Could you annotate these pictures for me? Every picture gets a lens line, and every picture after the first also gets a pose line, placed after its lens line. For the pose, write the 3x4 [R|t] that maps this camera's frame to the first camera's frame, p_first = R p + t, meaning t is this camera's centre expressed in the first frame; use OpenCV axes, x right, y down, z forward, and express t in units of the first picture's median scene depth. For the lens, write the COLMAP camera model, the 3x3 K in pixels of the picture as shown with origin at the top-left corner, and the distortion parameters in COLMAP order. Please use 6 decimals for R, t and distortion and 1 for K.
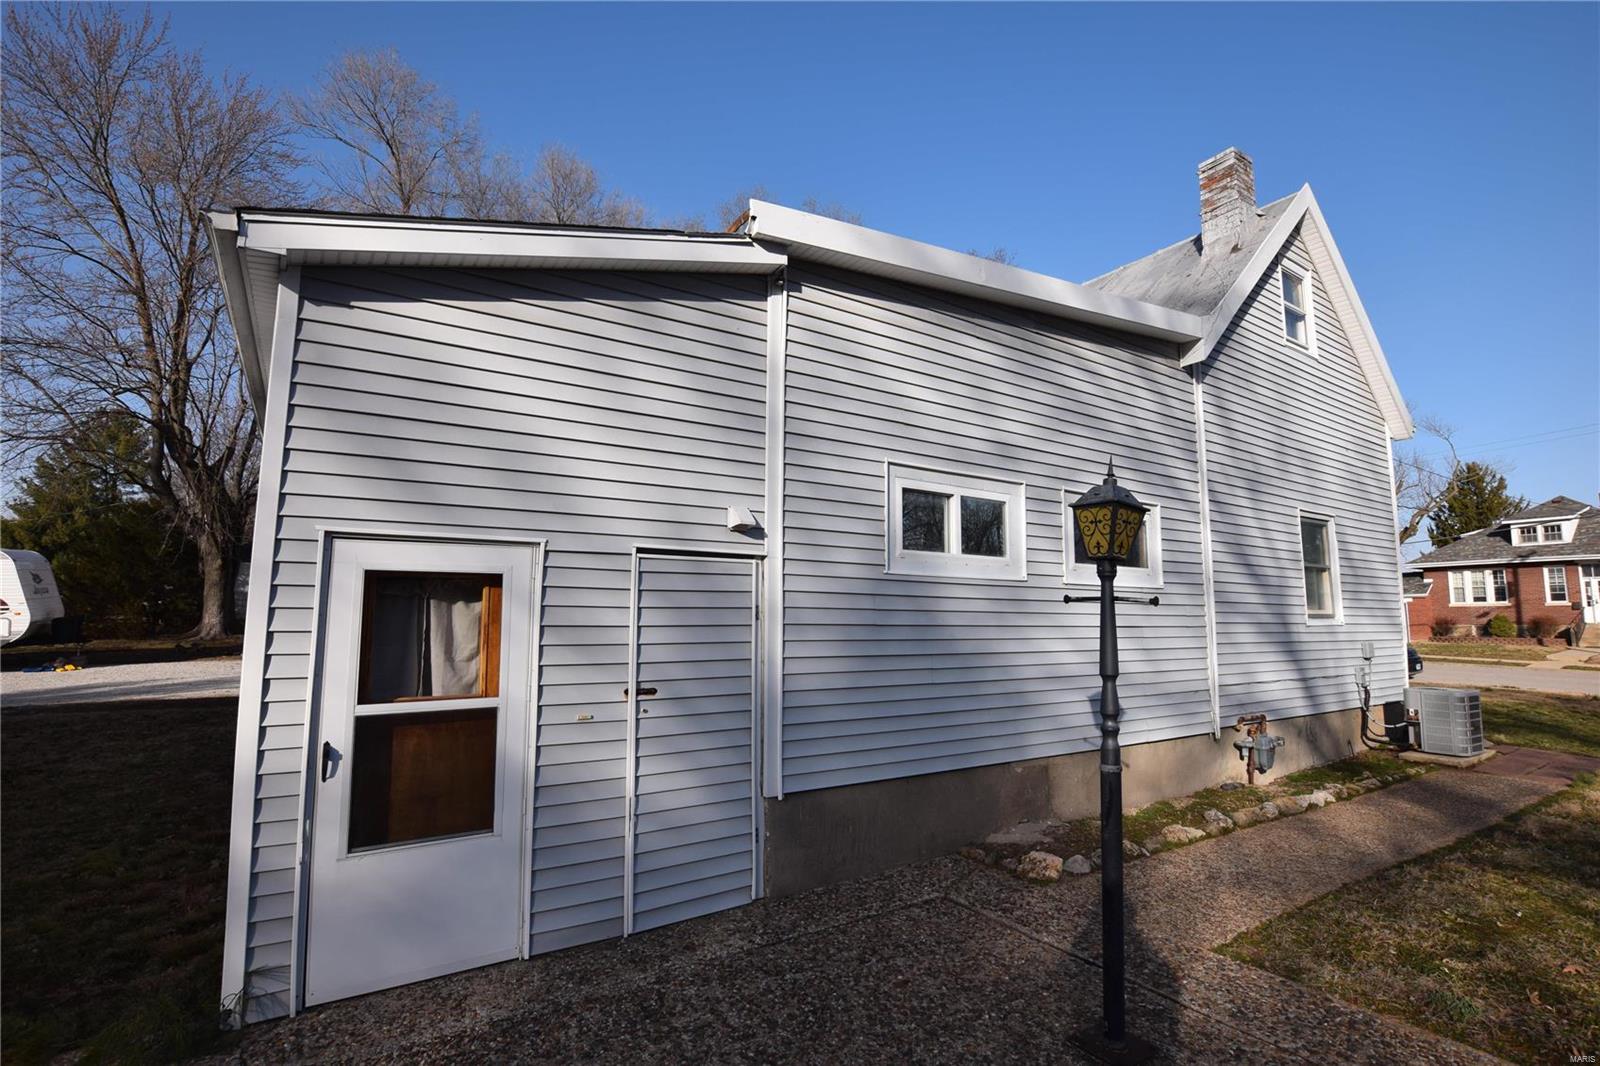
lens RADIAL K [[748.2, 0, 800.5], [0, 748.2, 534.9], [0, 0, 1]] dist [-0.029986, 0.001254]
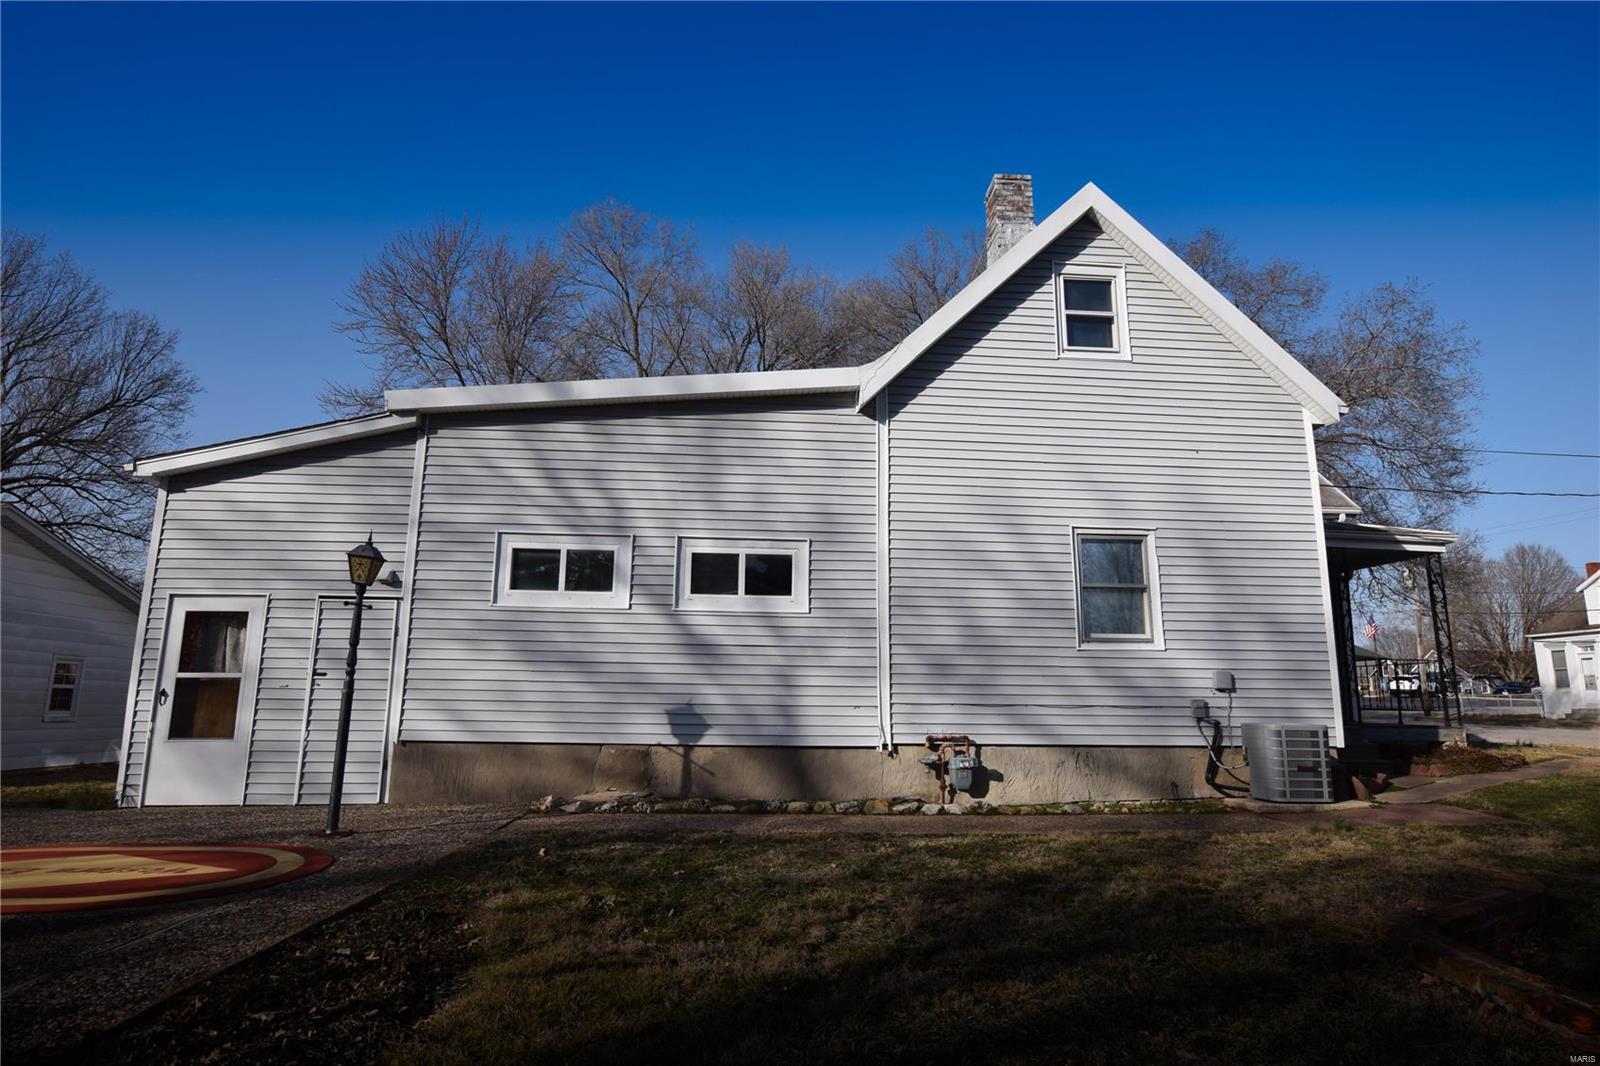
lens RADIAL K [[856.8, 0, 802.5], [0, 856.8, 539.5], [0, 0, 1]] dist [-0.021488, 0.001185]
pose [[0.872789, -0.089632, -0.479798, 0.930021], [0.050792, 0.994336, -0.093359, 0.068554], [0.485448, 0.057113, 0.872398, -0.128765]]
